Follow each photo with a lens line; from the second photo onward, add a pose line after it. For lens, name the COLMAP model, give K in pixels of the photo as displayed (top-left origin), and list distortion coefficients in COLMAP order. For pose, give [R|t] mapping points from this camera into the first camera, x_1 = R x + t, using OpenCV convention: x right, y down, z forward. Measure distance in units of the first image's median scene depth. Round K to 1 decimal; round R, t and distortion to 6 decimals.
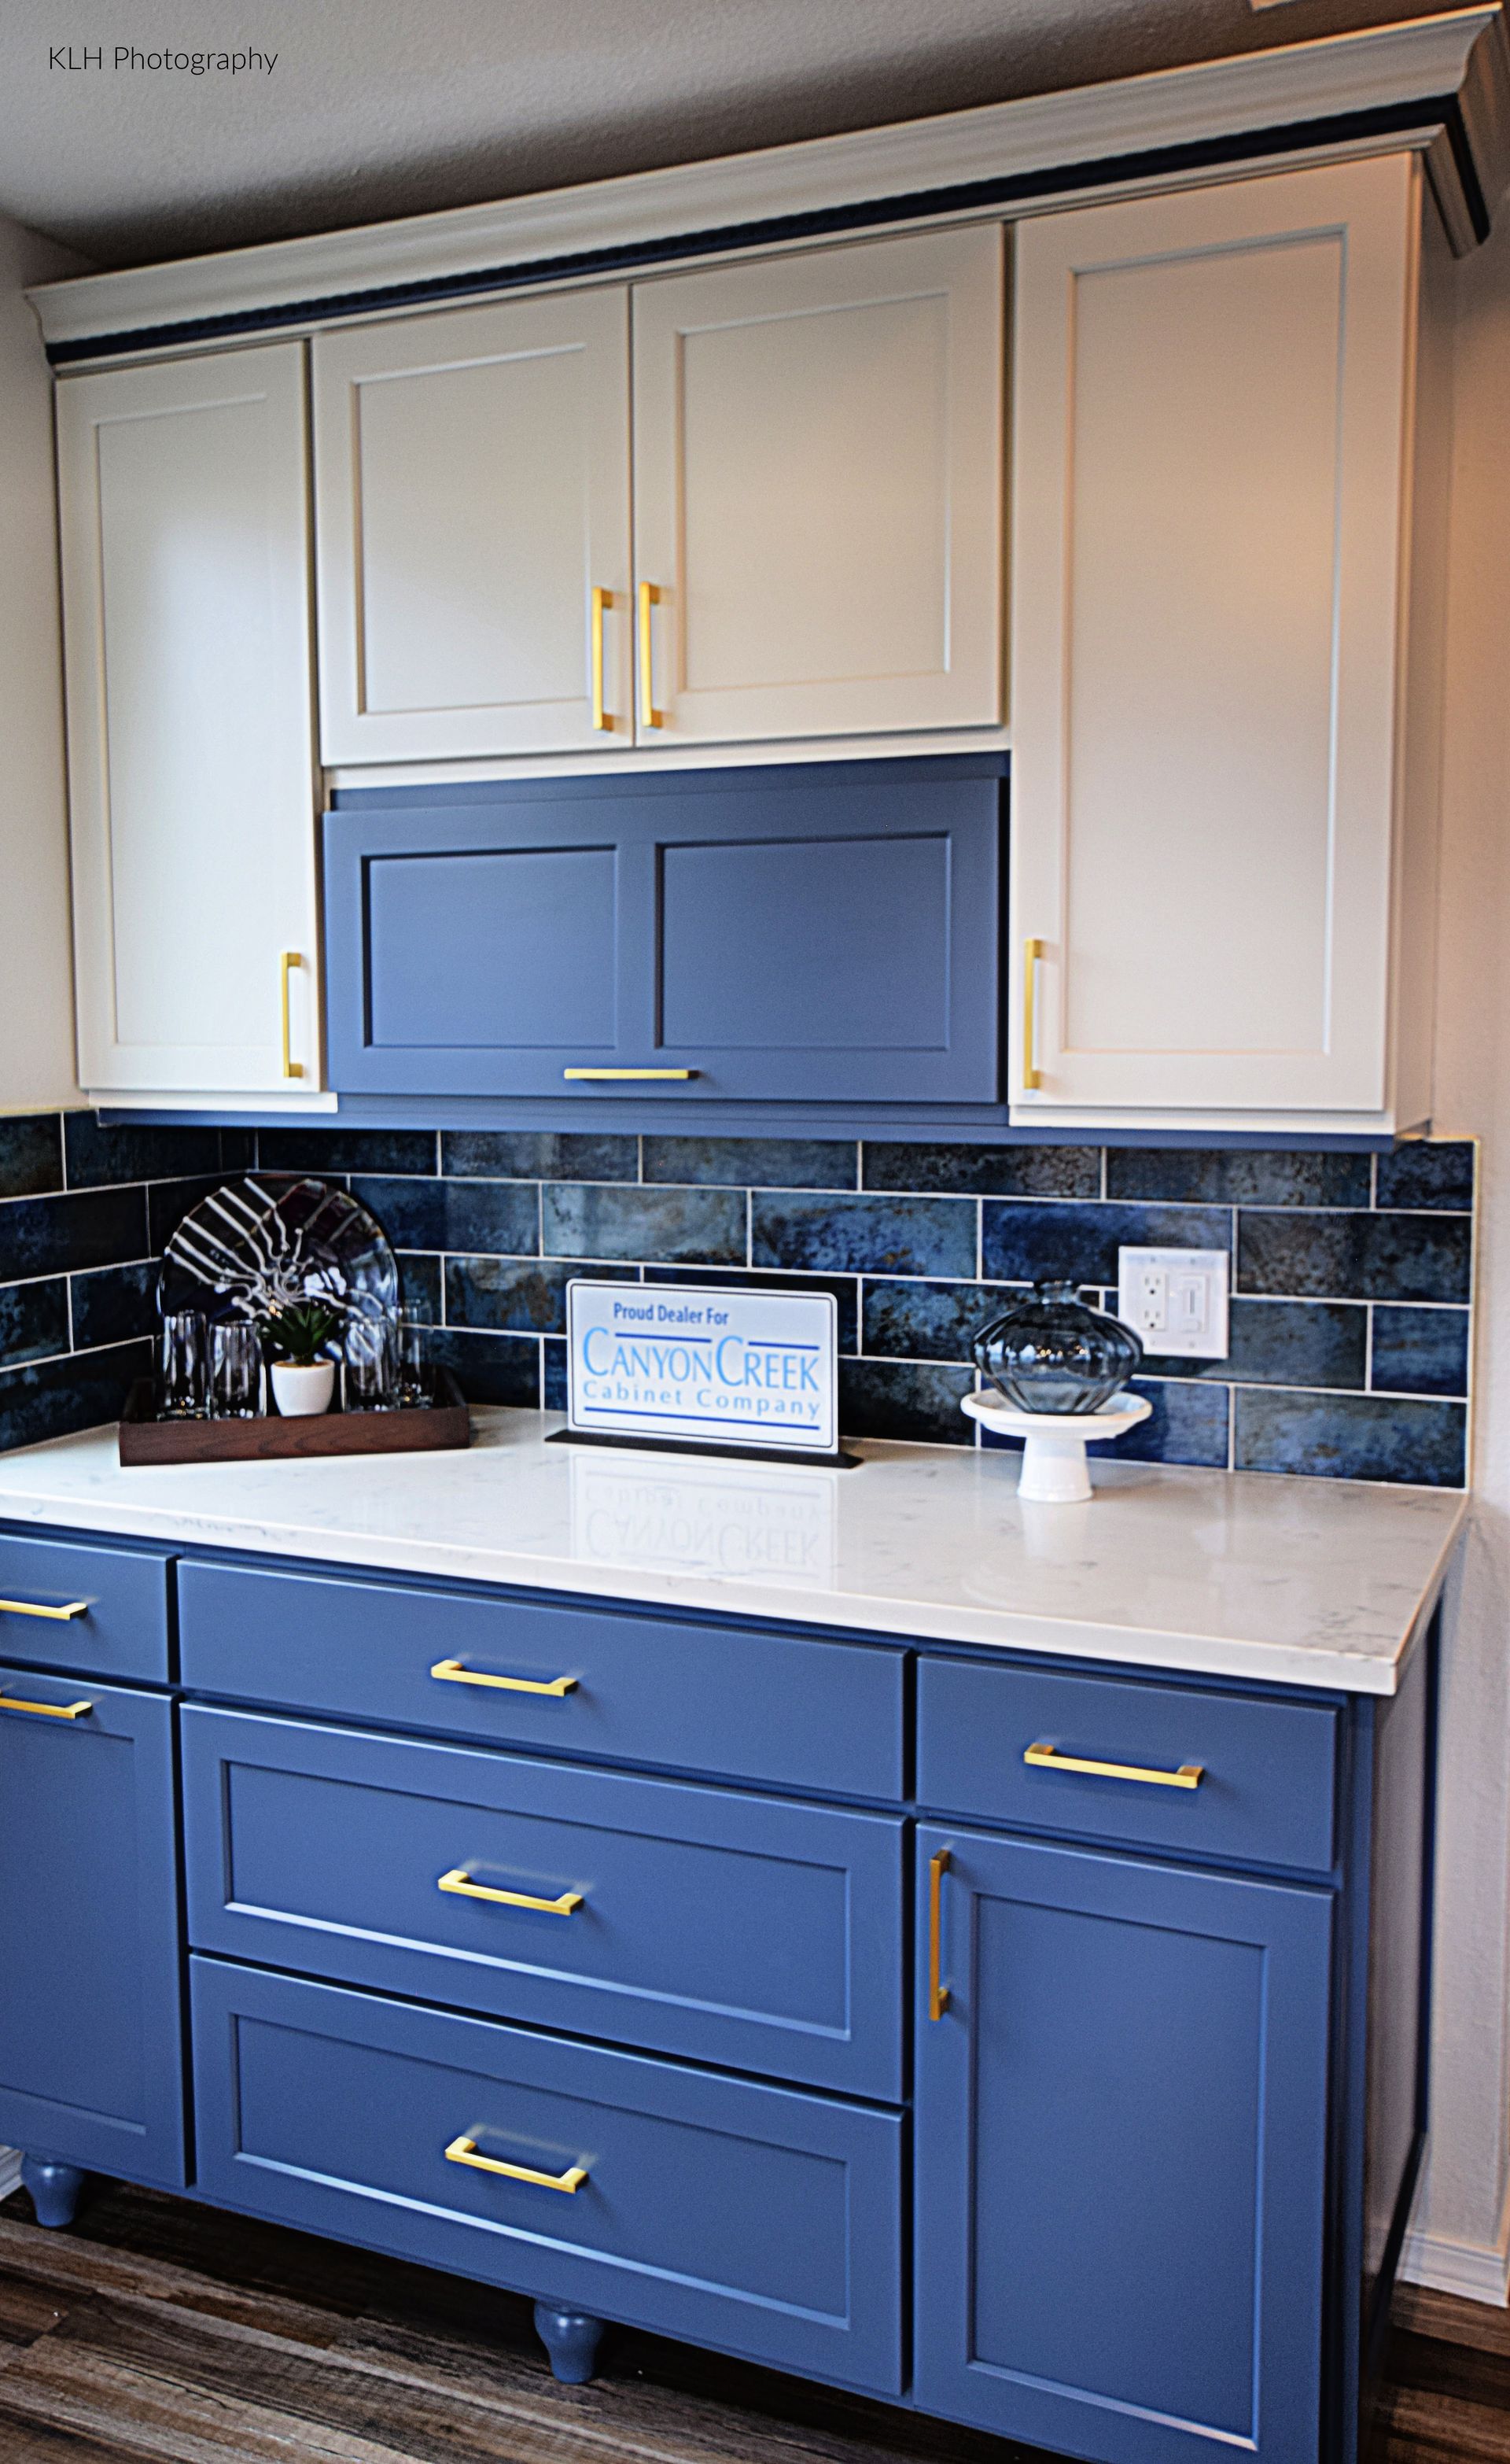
lens RADIAL K [[2086.3, 0, 755.0], [0, 2086.3, 1232.0], [0, 0, 1]] dist [0.060409, 0.002951]
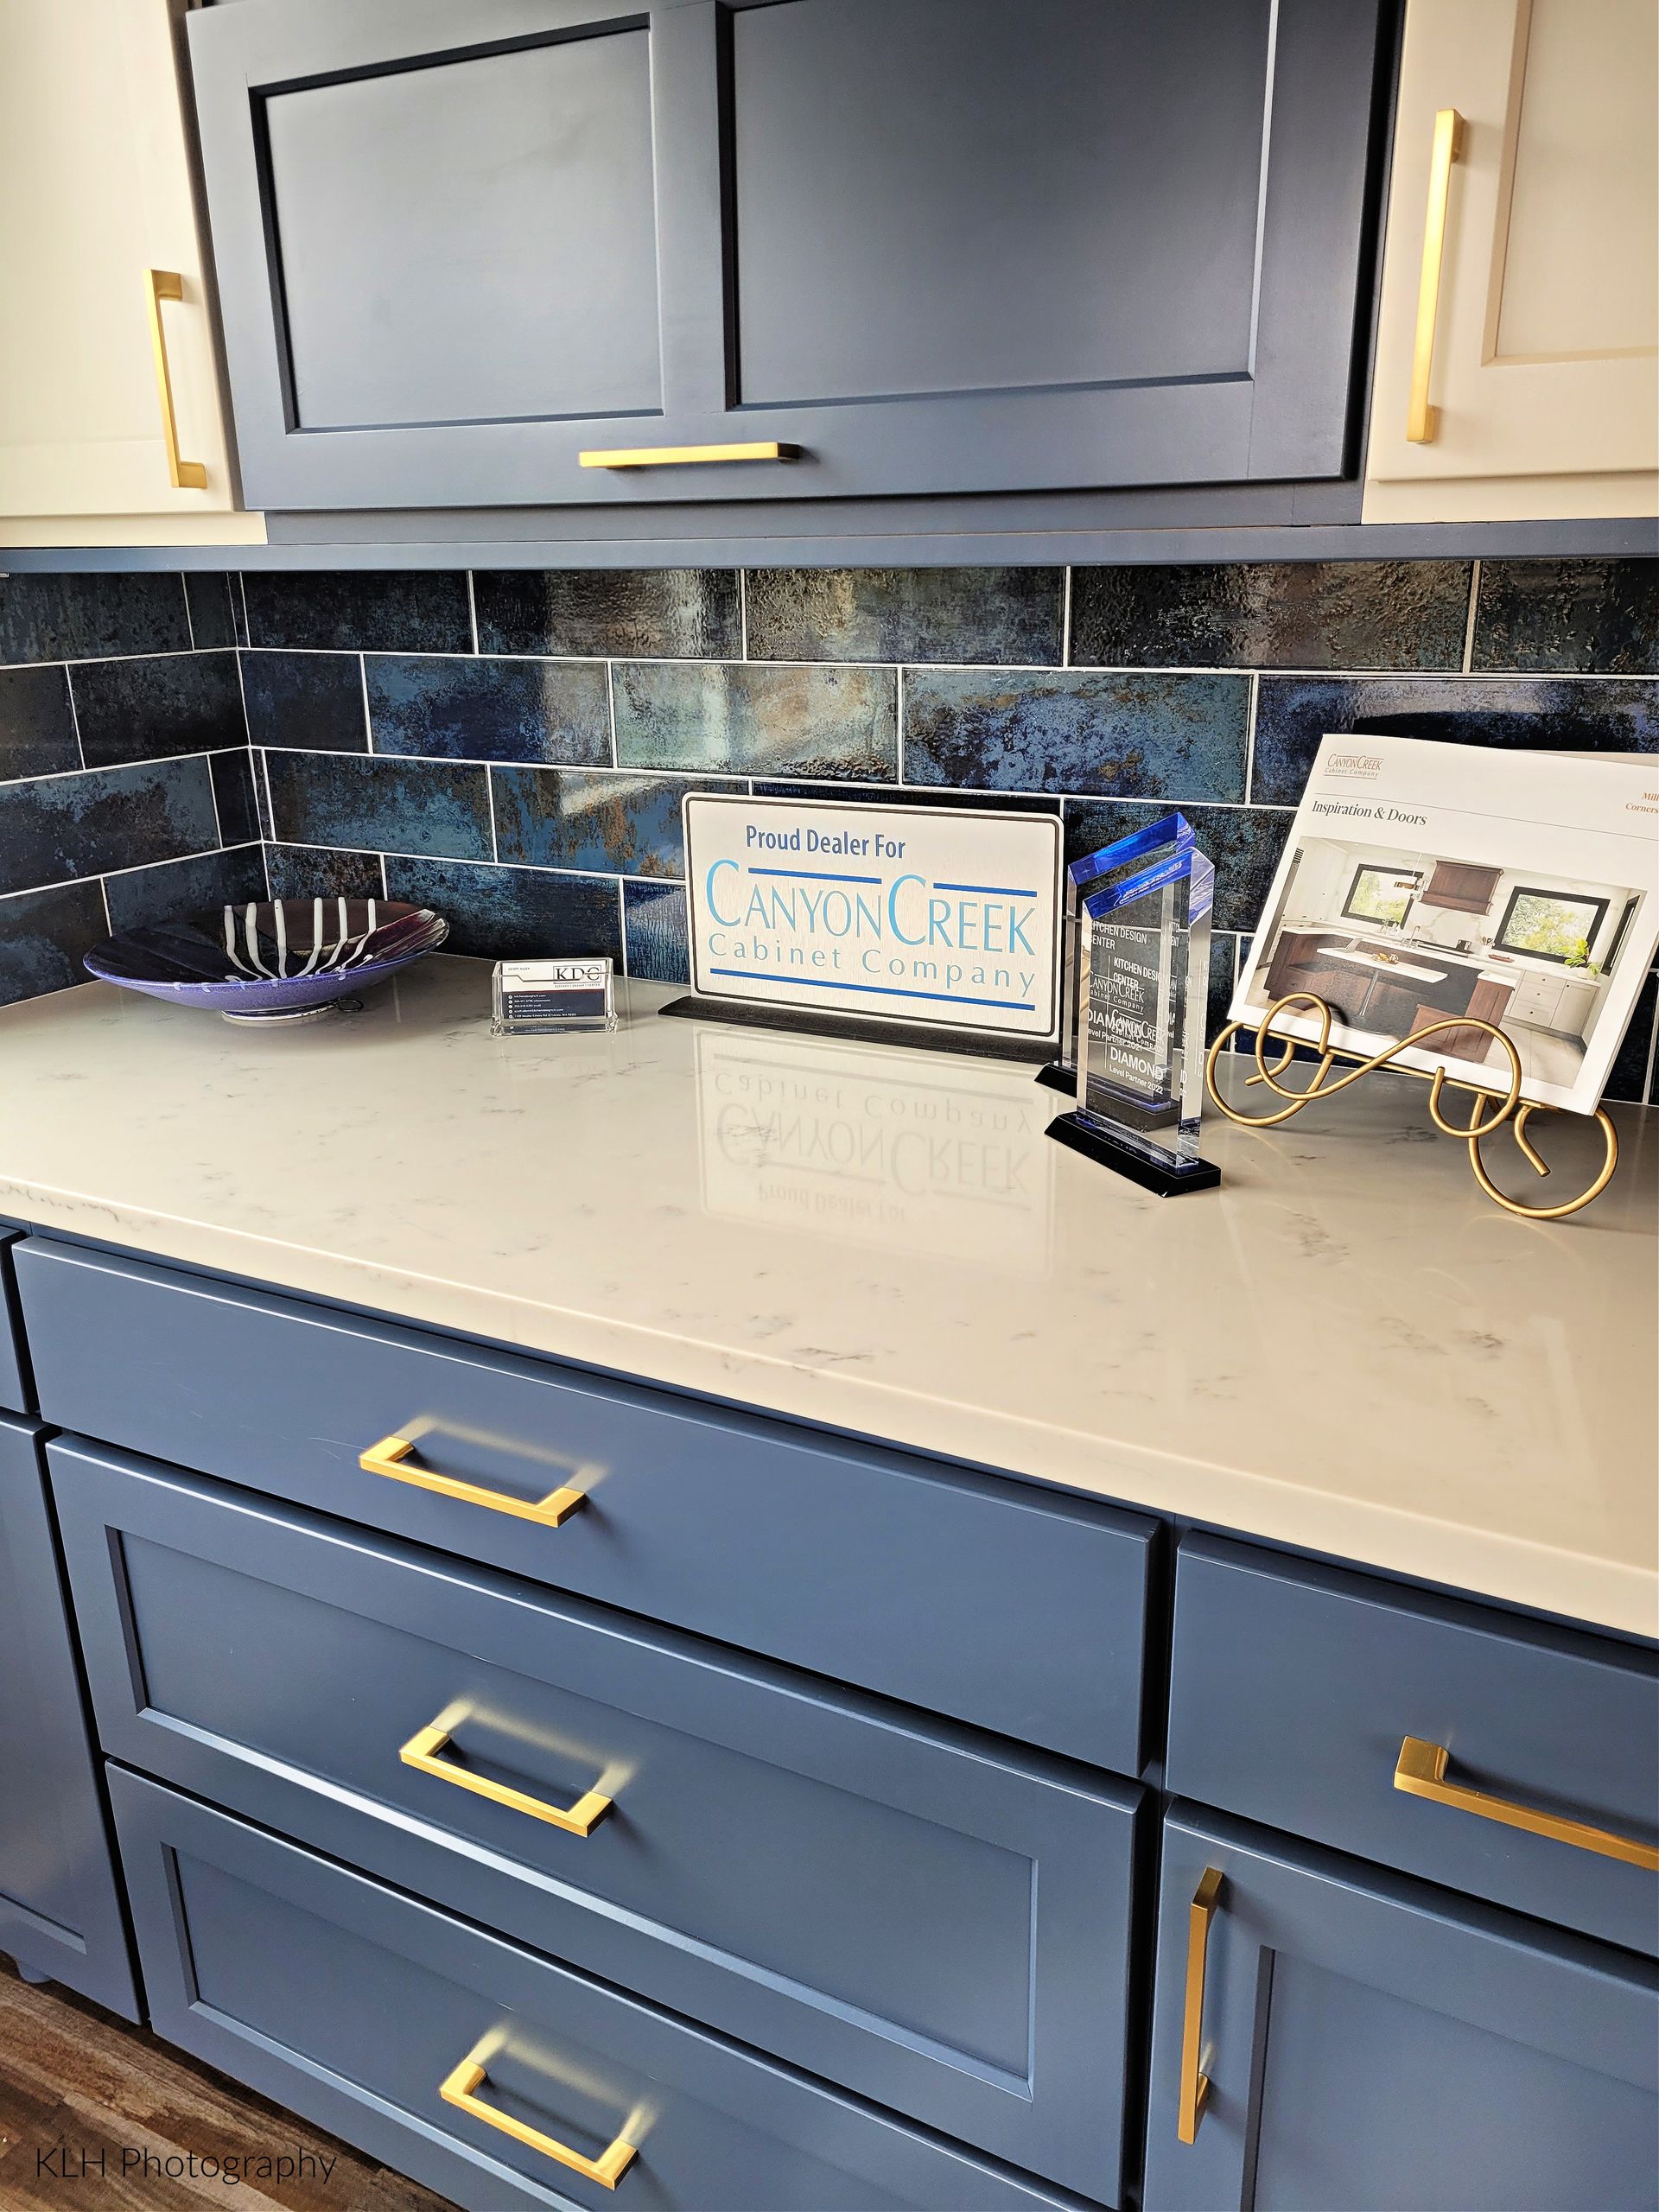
lens RADIAL K [[1761.0, 0, 829.5], [0, 1761.0, 1106.0], [0, 0, 1]] dist [0.045517, 0.003762]
pose [[0.997829, 0.008621, -0.065292, 0.013998], [0.005109, 0.978277, 0.207239, 0.000199], [0.065661, -0.207123, 0.976109, 0.437132]]
